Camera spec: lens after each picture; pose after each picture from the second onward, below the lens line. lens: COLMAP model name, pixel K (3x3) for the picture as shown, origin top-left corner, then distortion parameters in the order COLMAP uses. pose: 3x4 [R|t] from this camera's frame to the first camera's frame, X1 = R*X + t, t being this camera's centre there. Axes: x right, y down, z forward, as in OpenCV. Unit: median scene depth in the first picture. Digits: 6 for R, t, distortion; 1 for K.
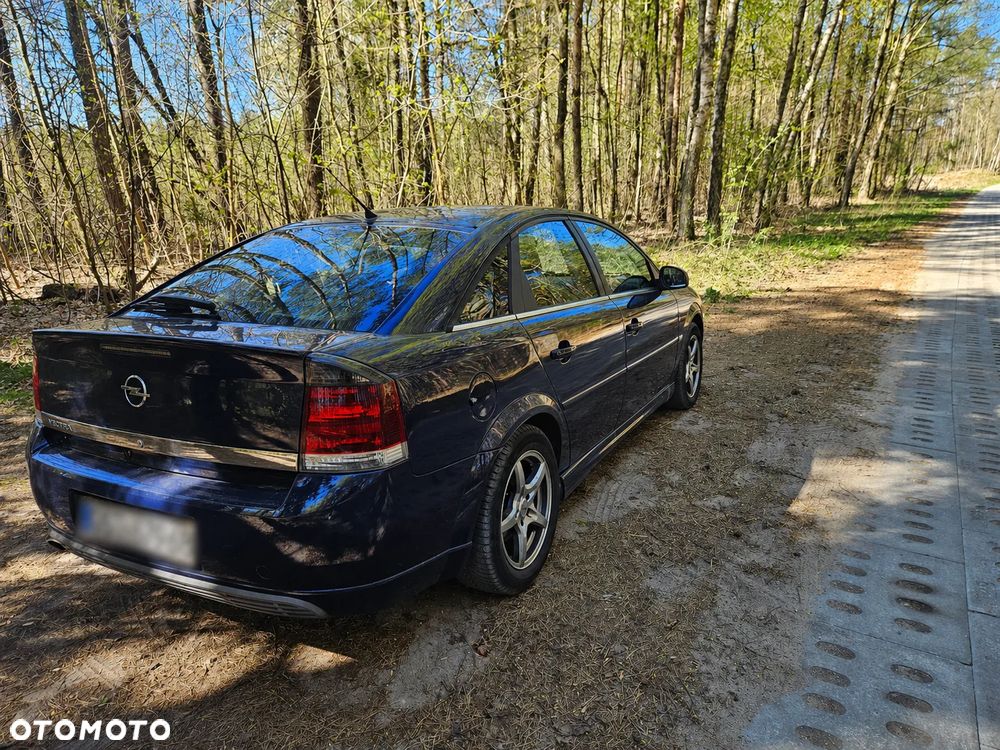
lens RADIAL K [[711.6, 0, 480.8], [0, 711.6, 377.9], [0, 0, 1]] dist [0.077517, -0.068328]
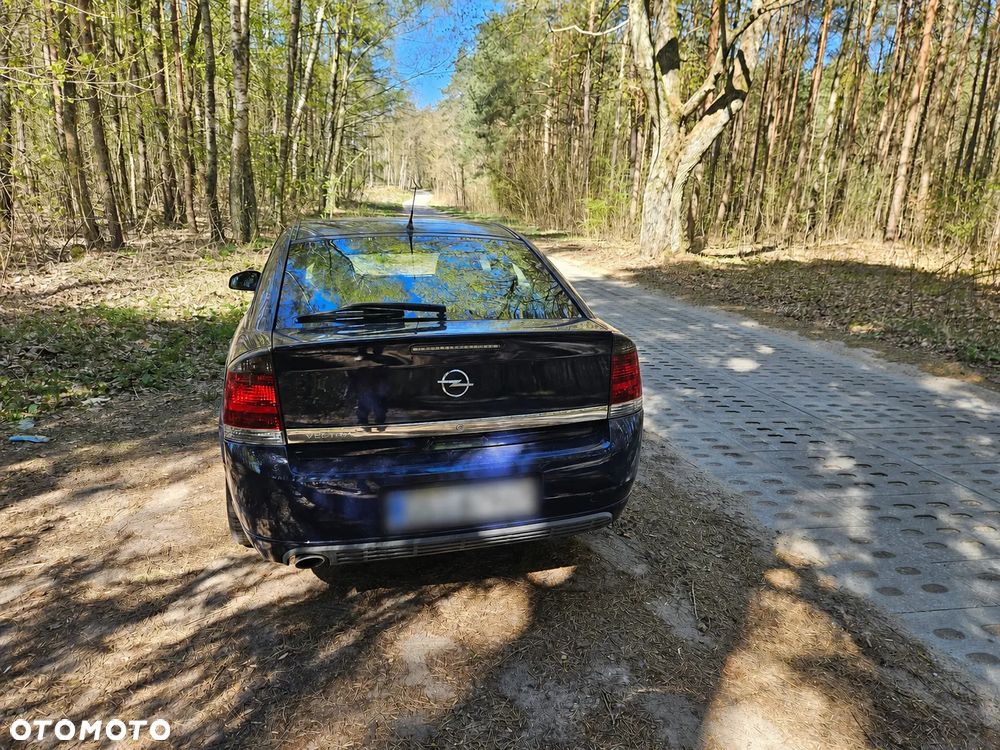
lens RADIAL K [[711.6, 0, 480.8], [0, 711.6, 377.9], [0, 0, 1]] dist [0.077517, -0.068328]
pose [[0.722947, -0.120021, 0.680399, -1.047240], [0.119918, 0.991646, 0.047508, -0.033658], [-0.680417, 0.047246, 0.731300, 0.121706]]
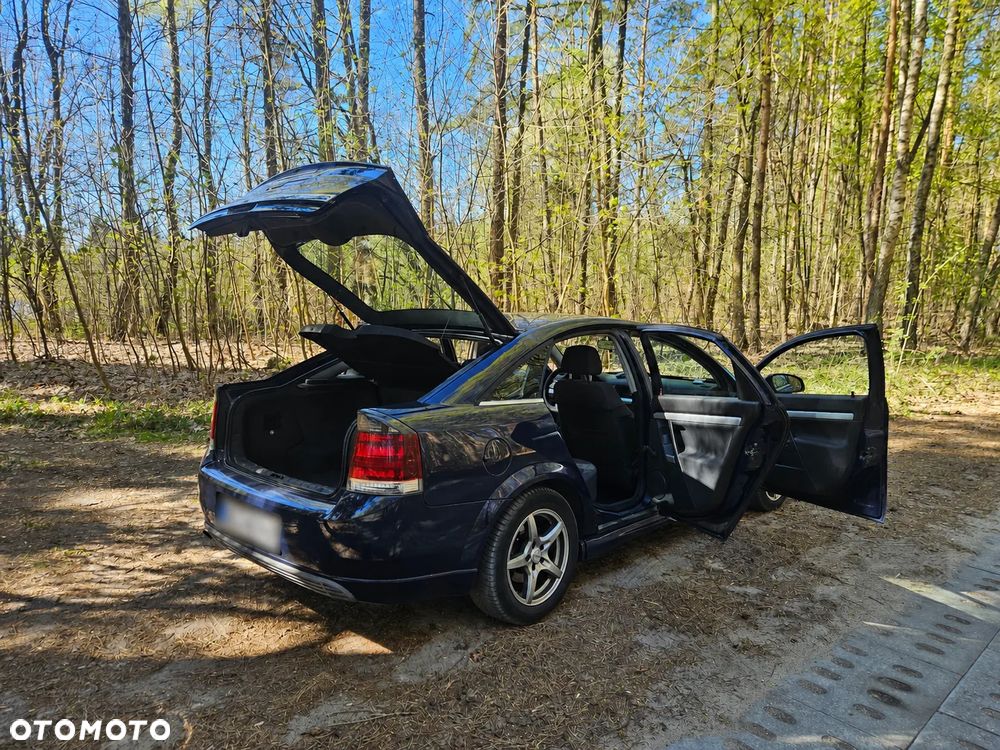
lens RADIAL K [[711.6, 0, 480.8], [0, 711.6, 377.9], [0, 0, 1]] dist [0.077517, -0.068328]
pose [[0.960356, 0.071368, -0.269485, 0.288966], [-0.106756, 0.987136, -0.119019, 0.038609], [0.257524, 0.143070, 0.955621, -0.256084]]
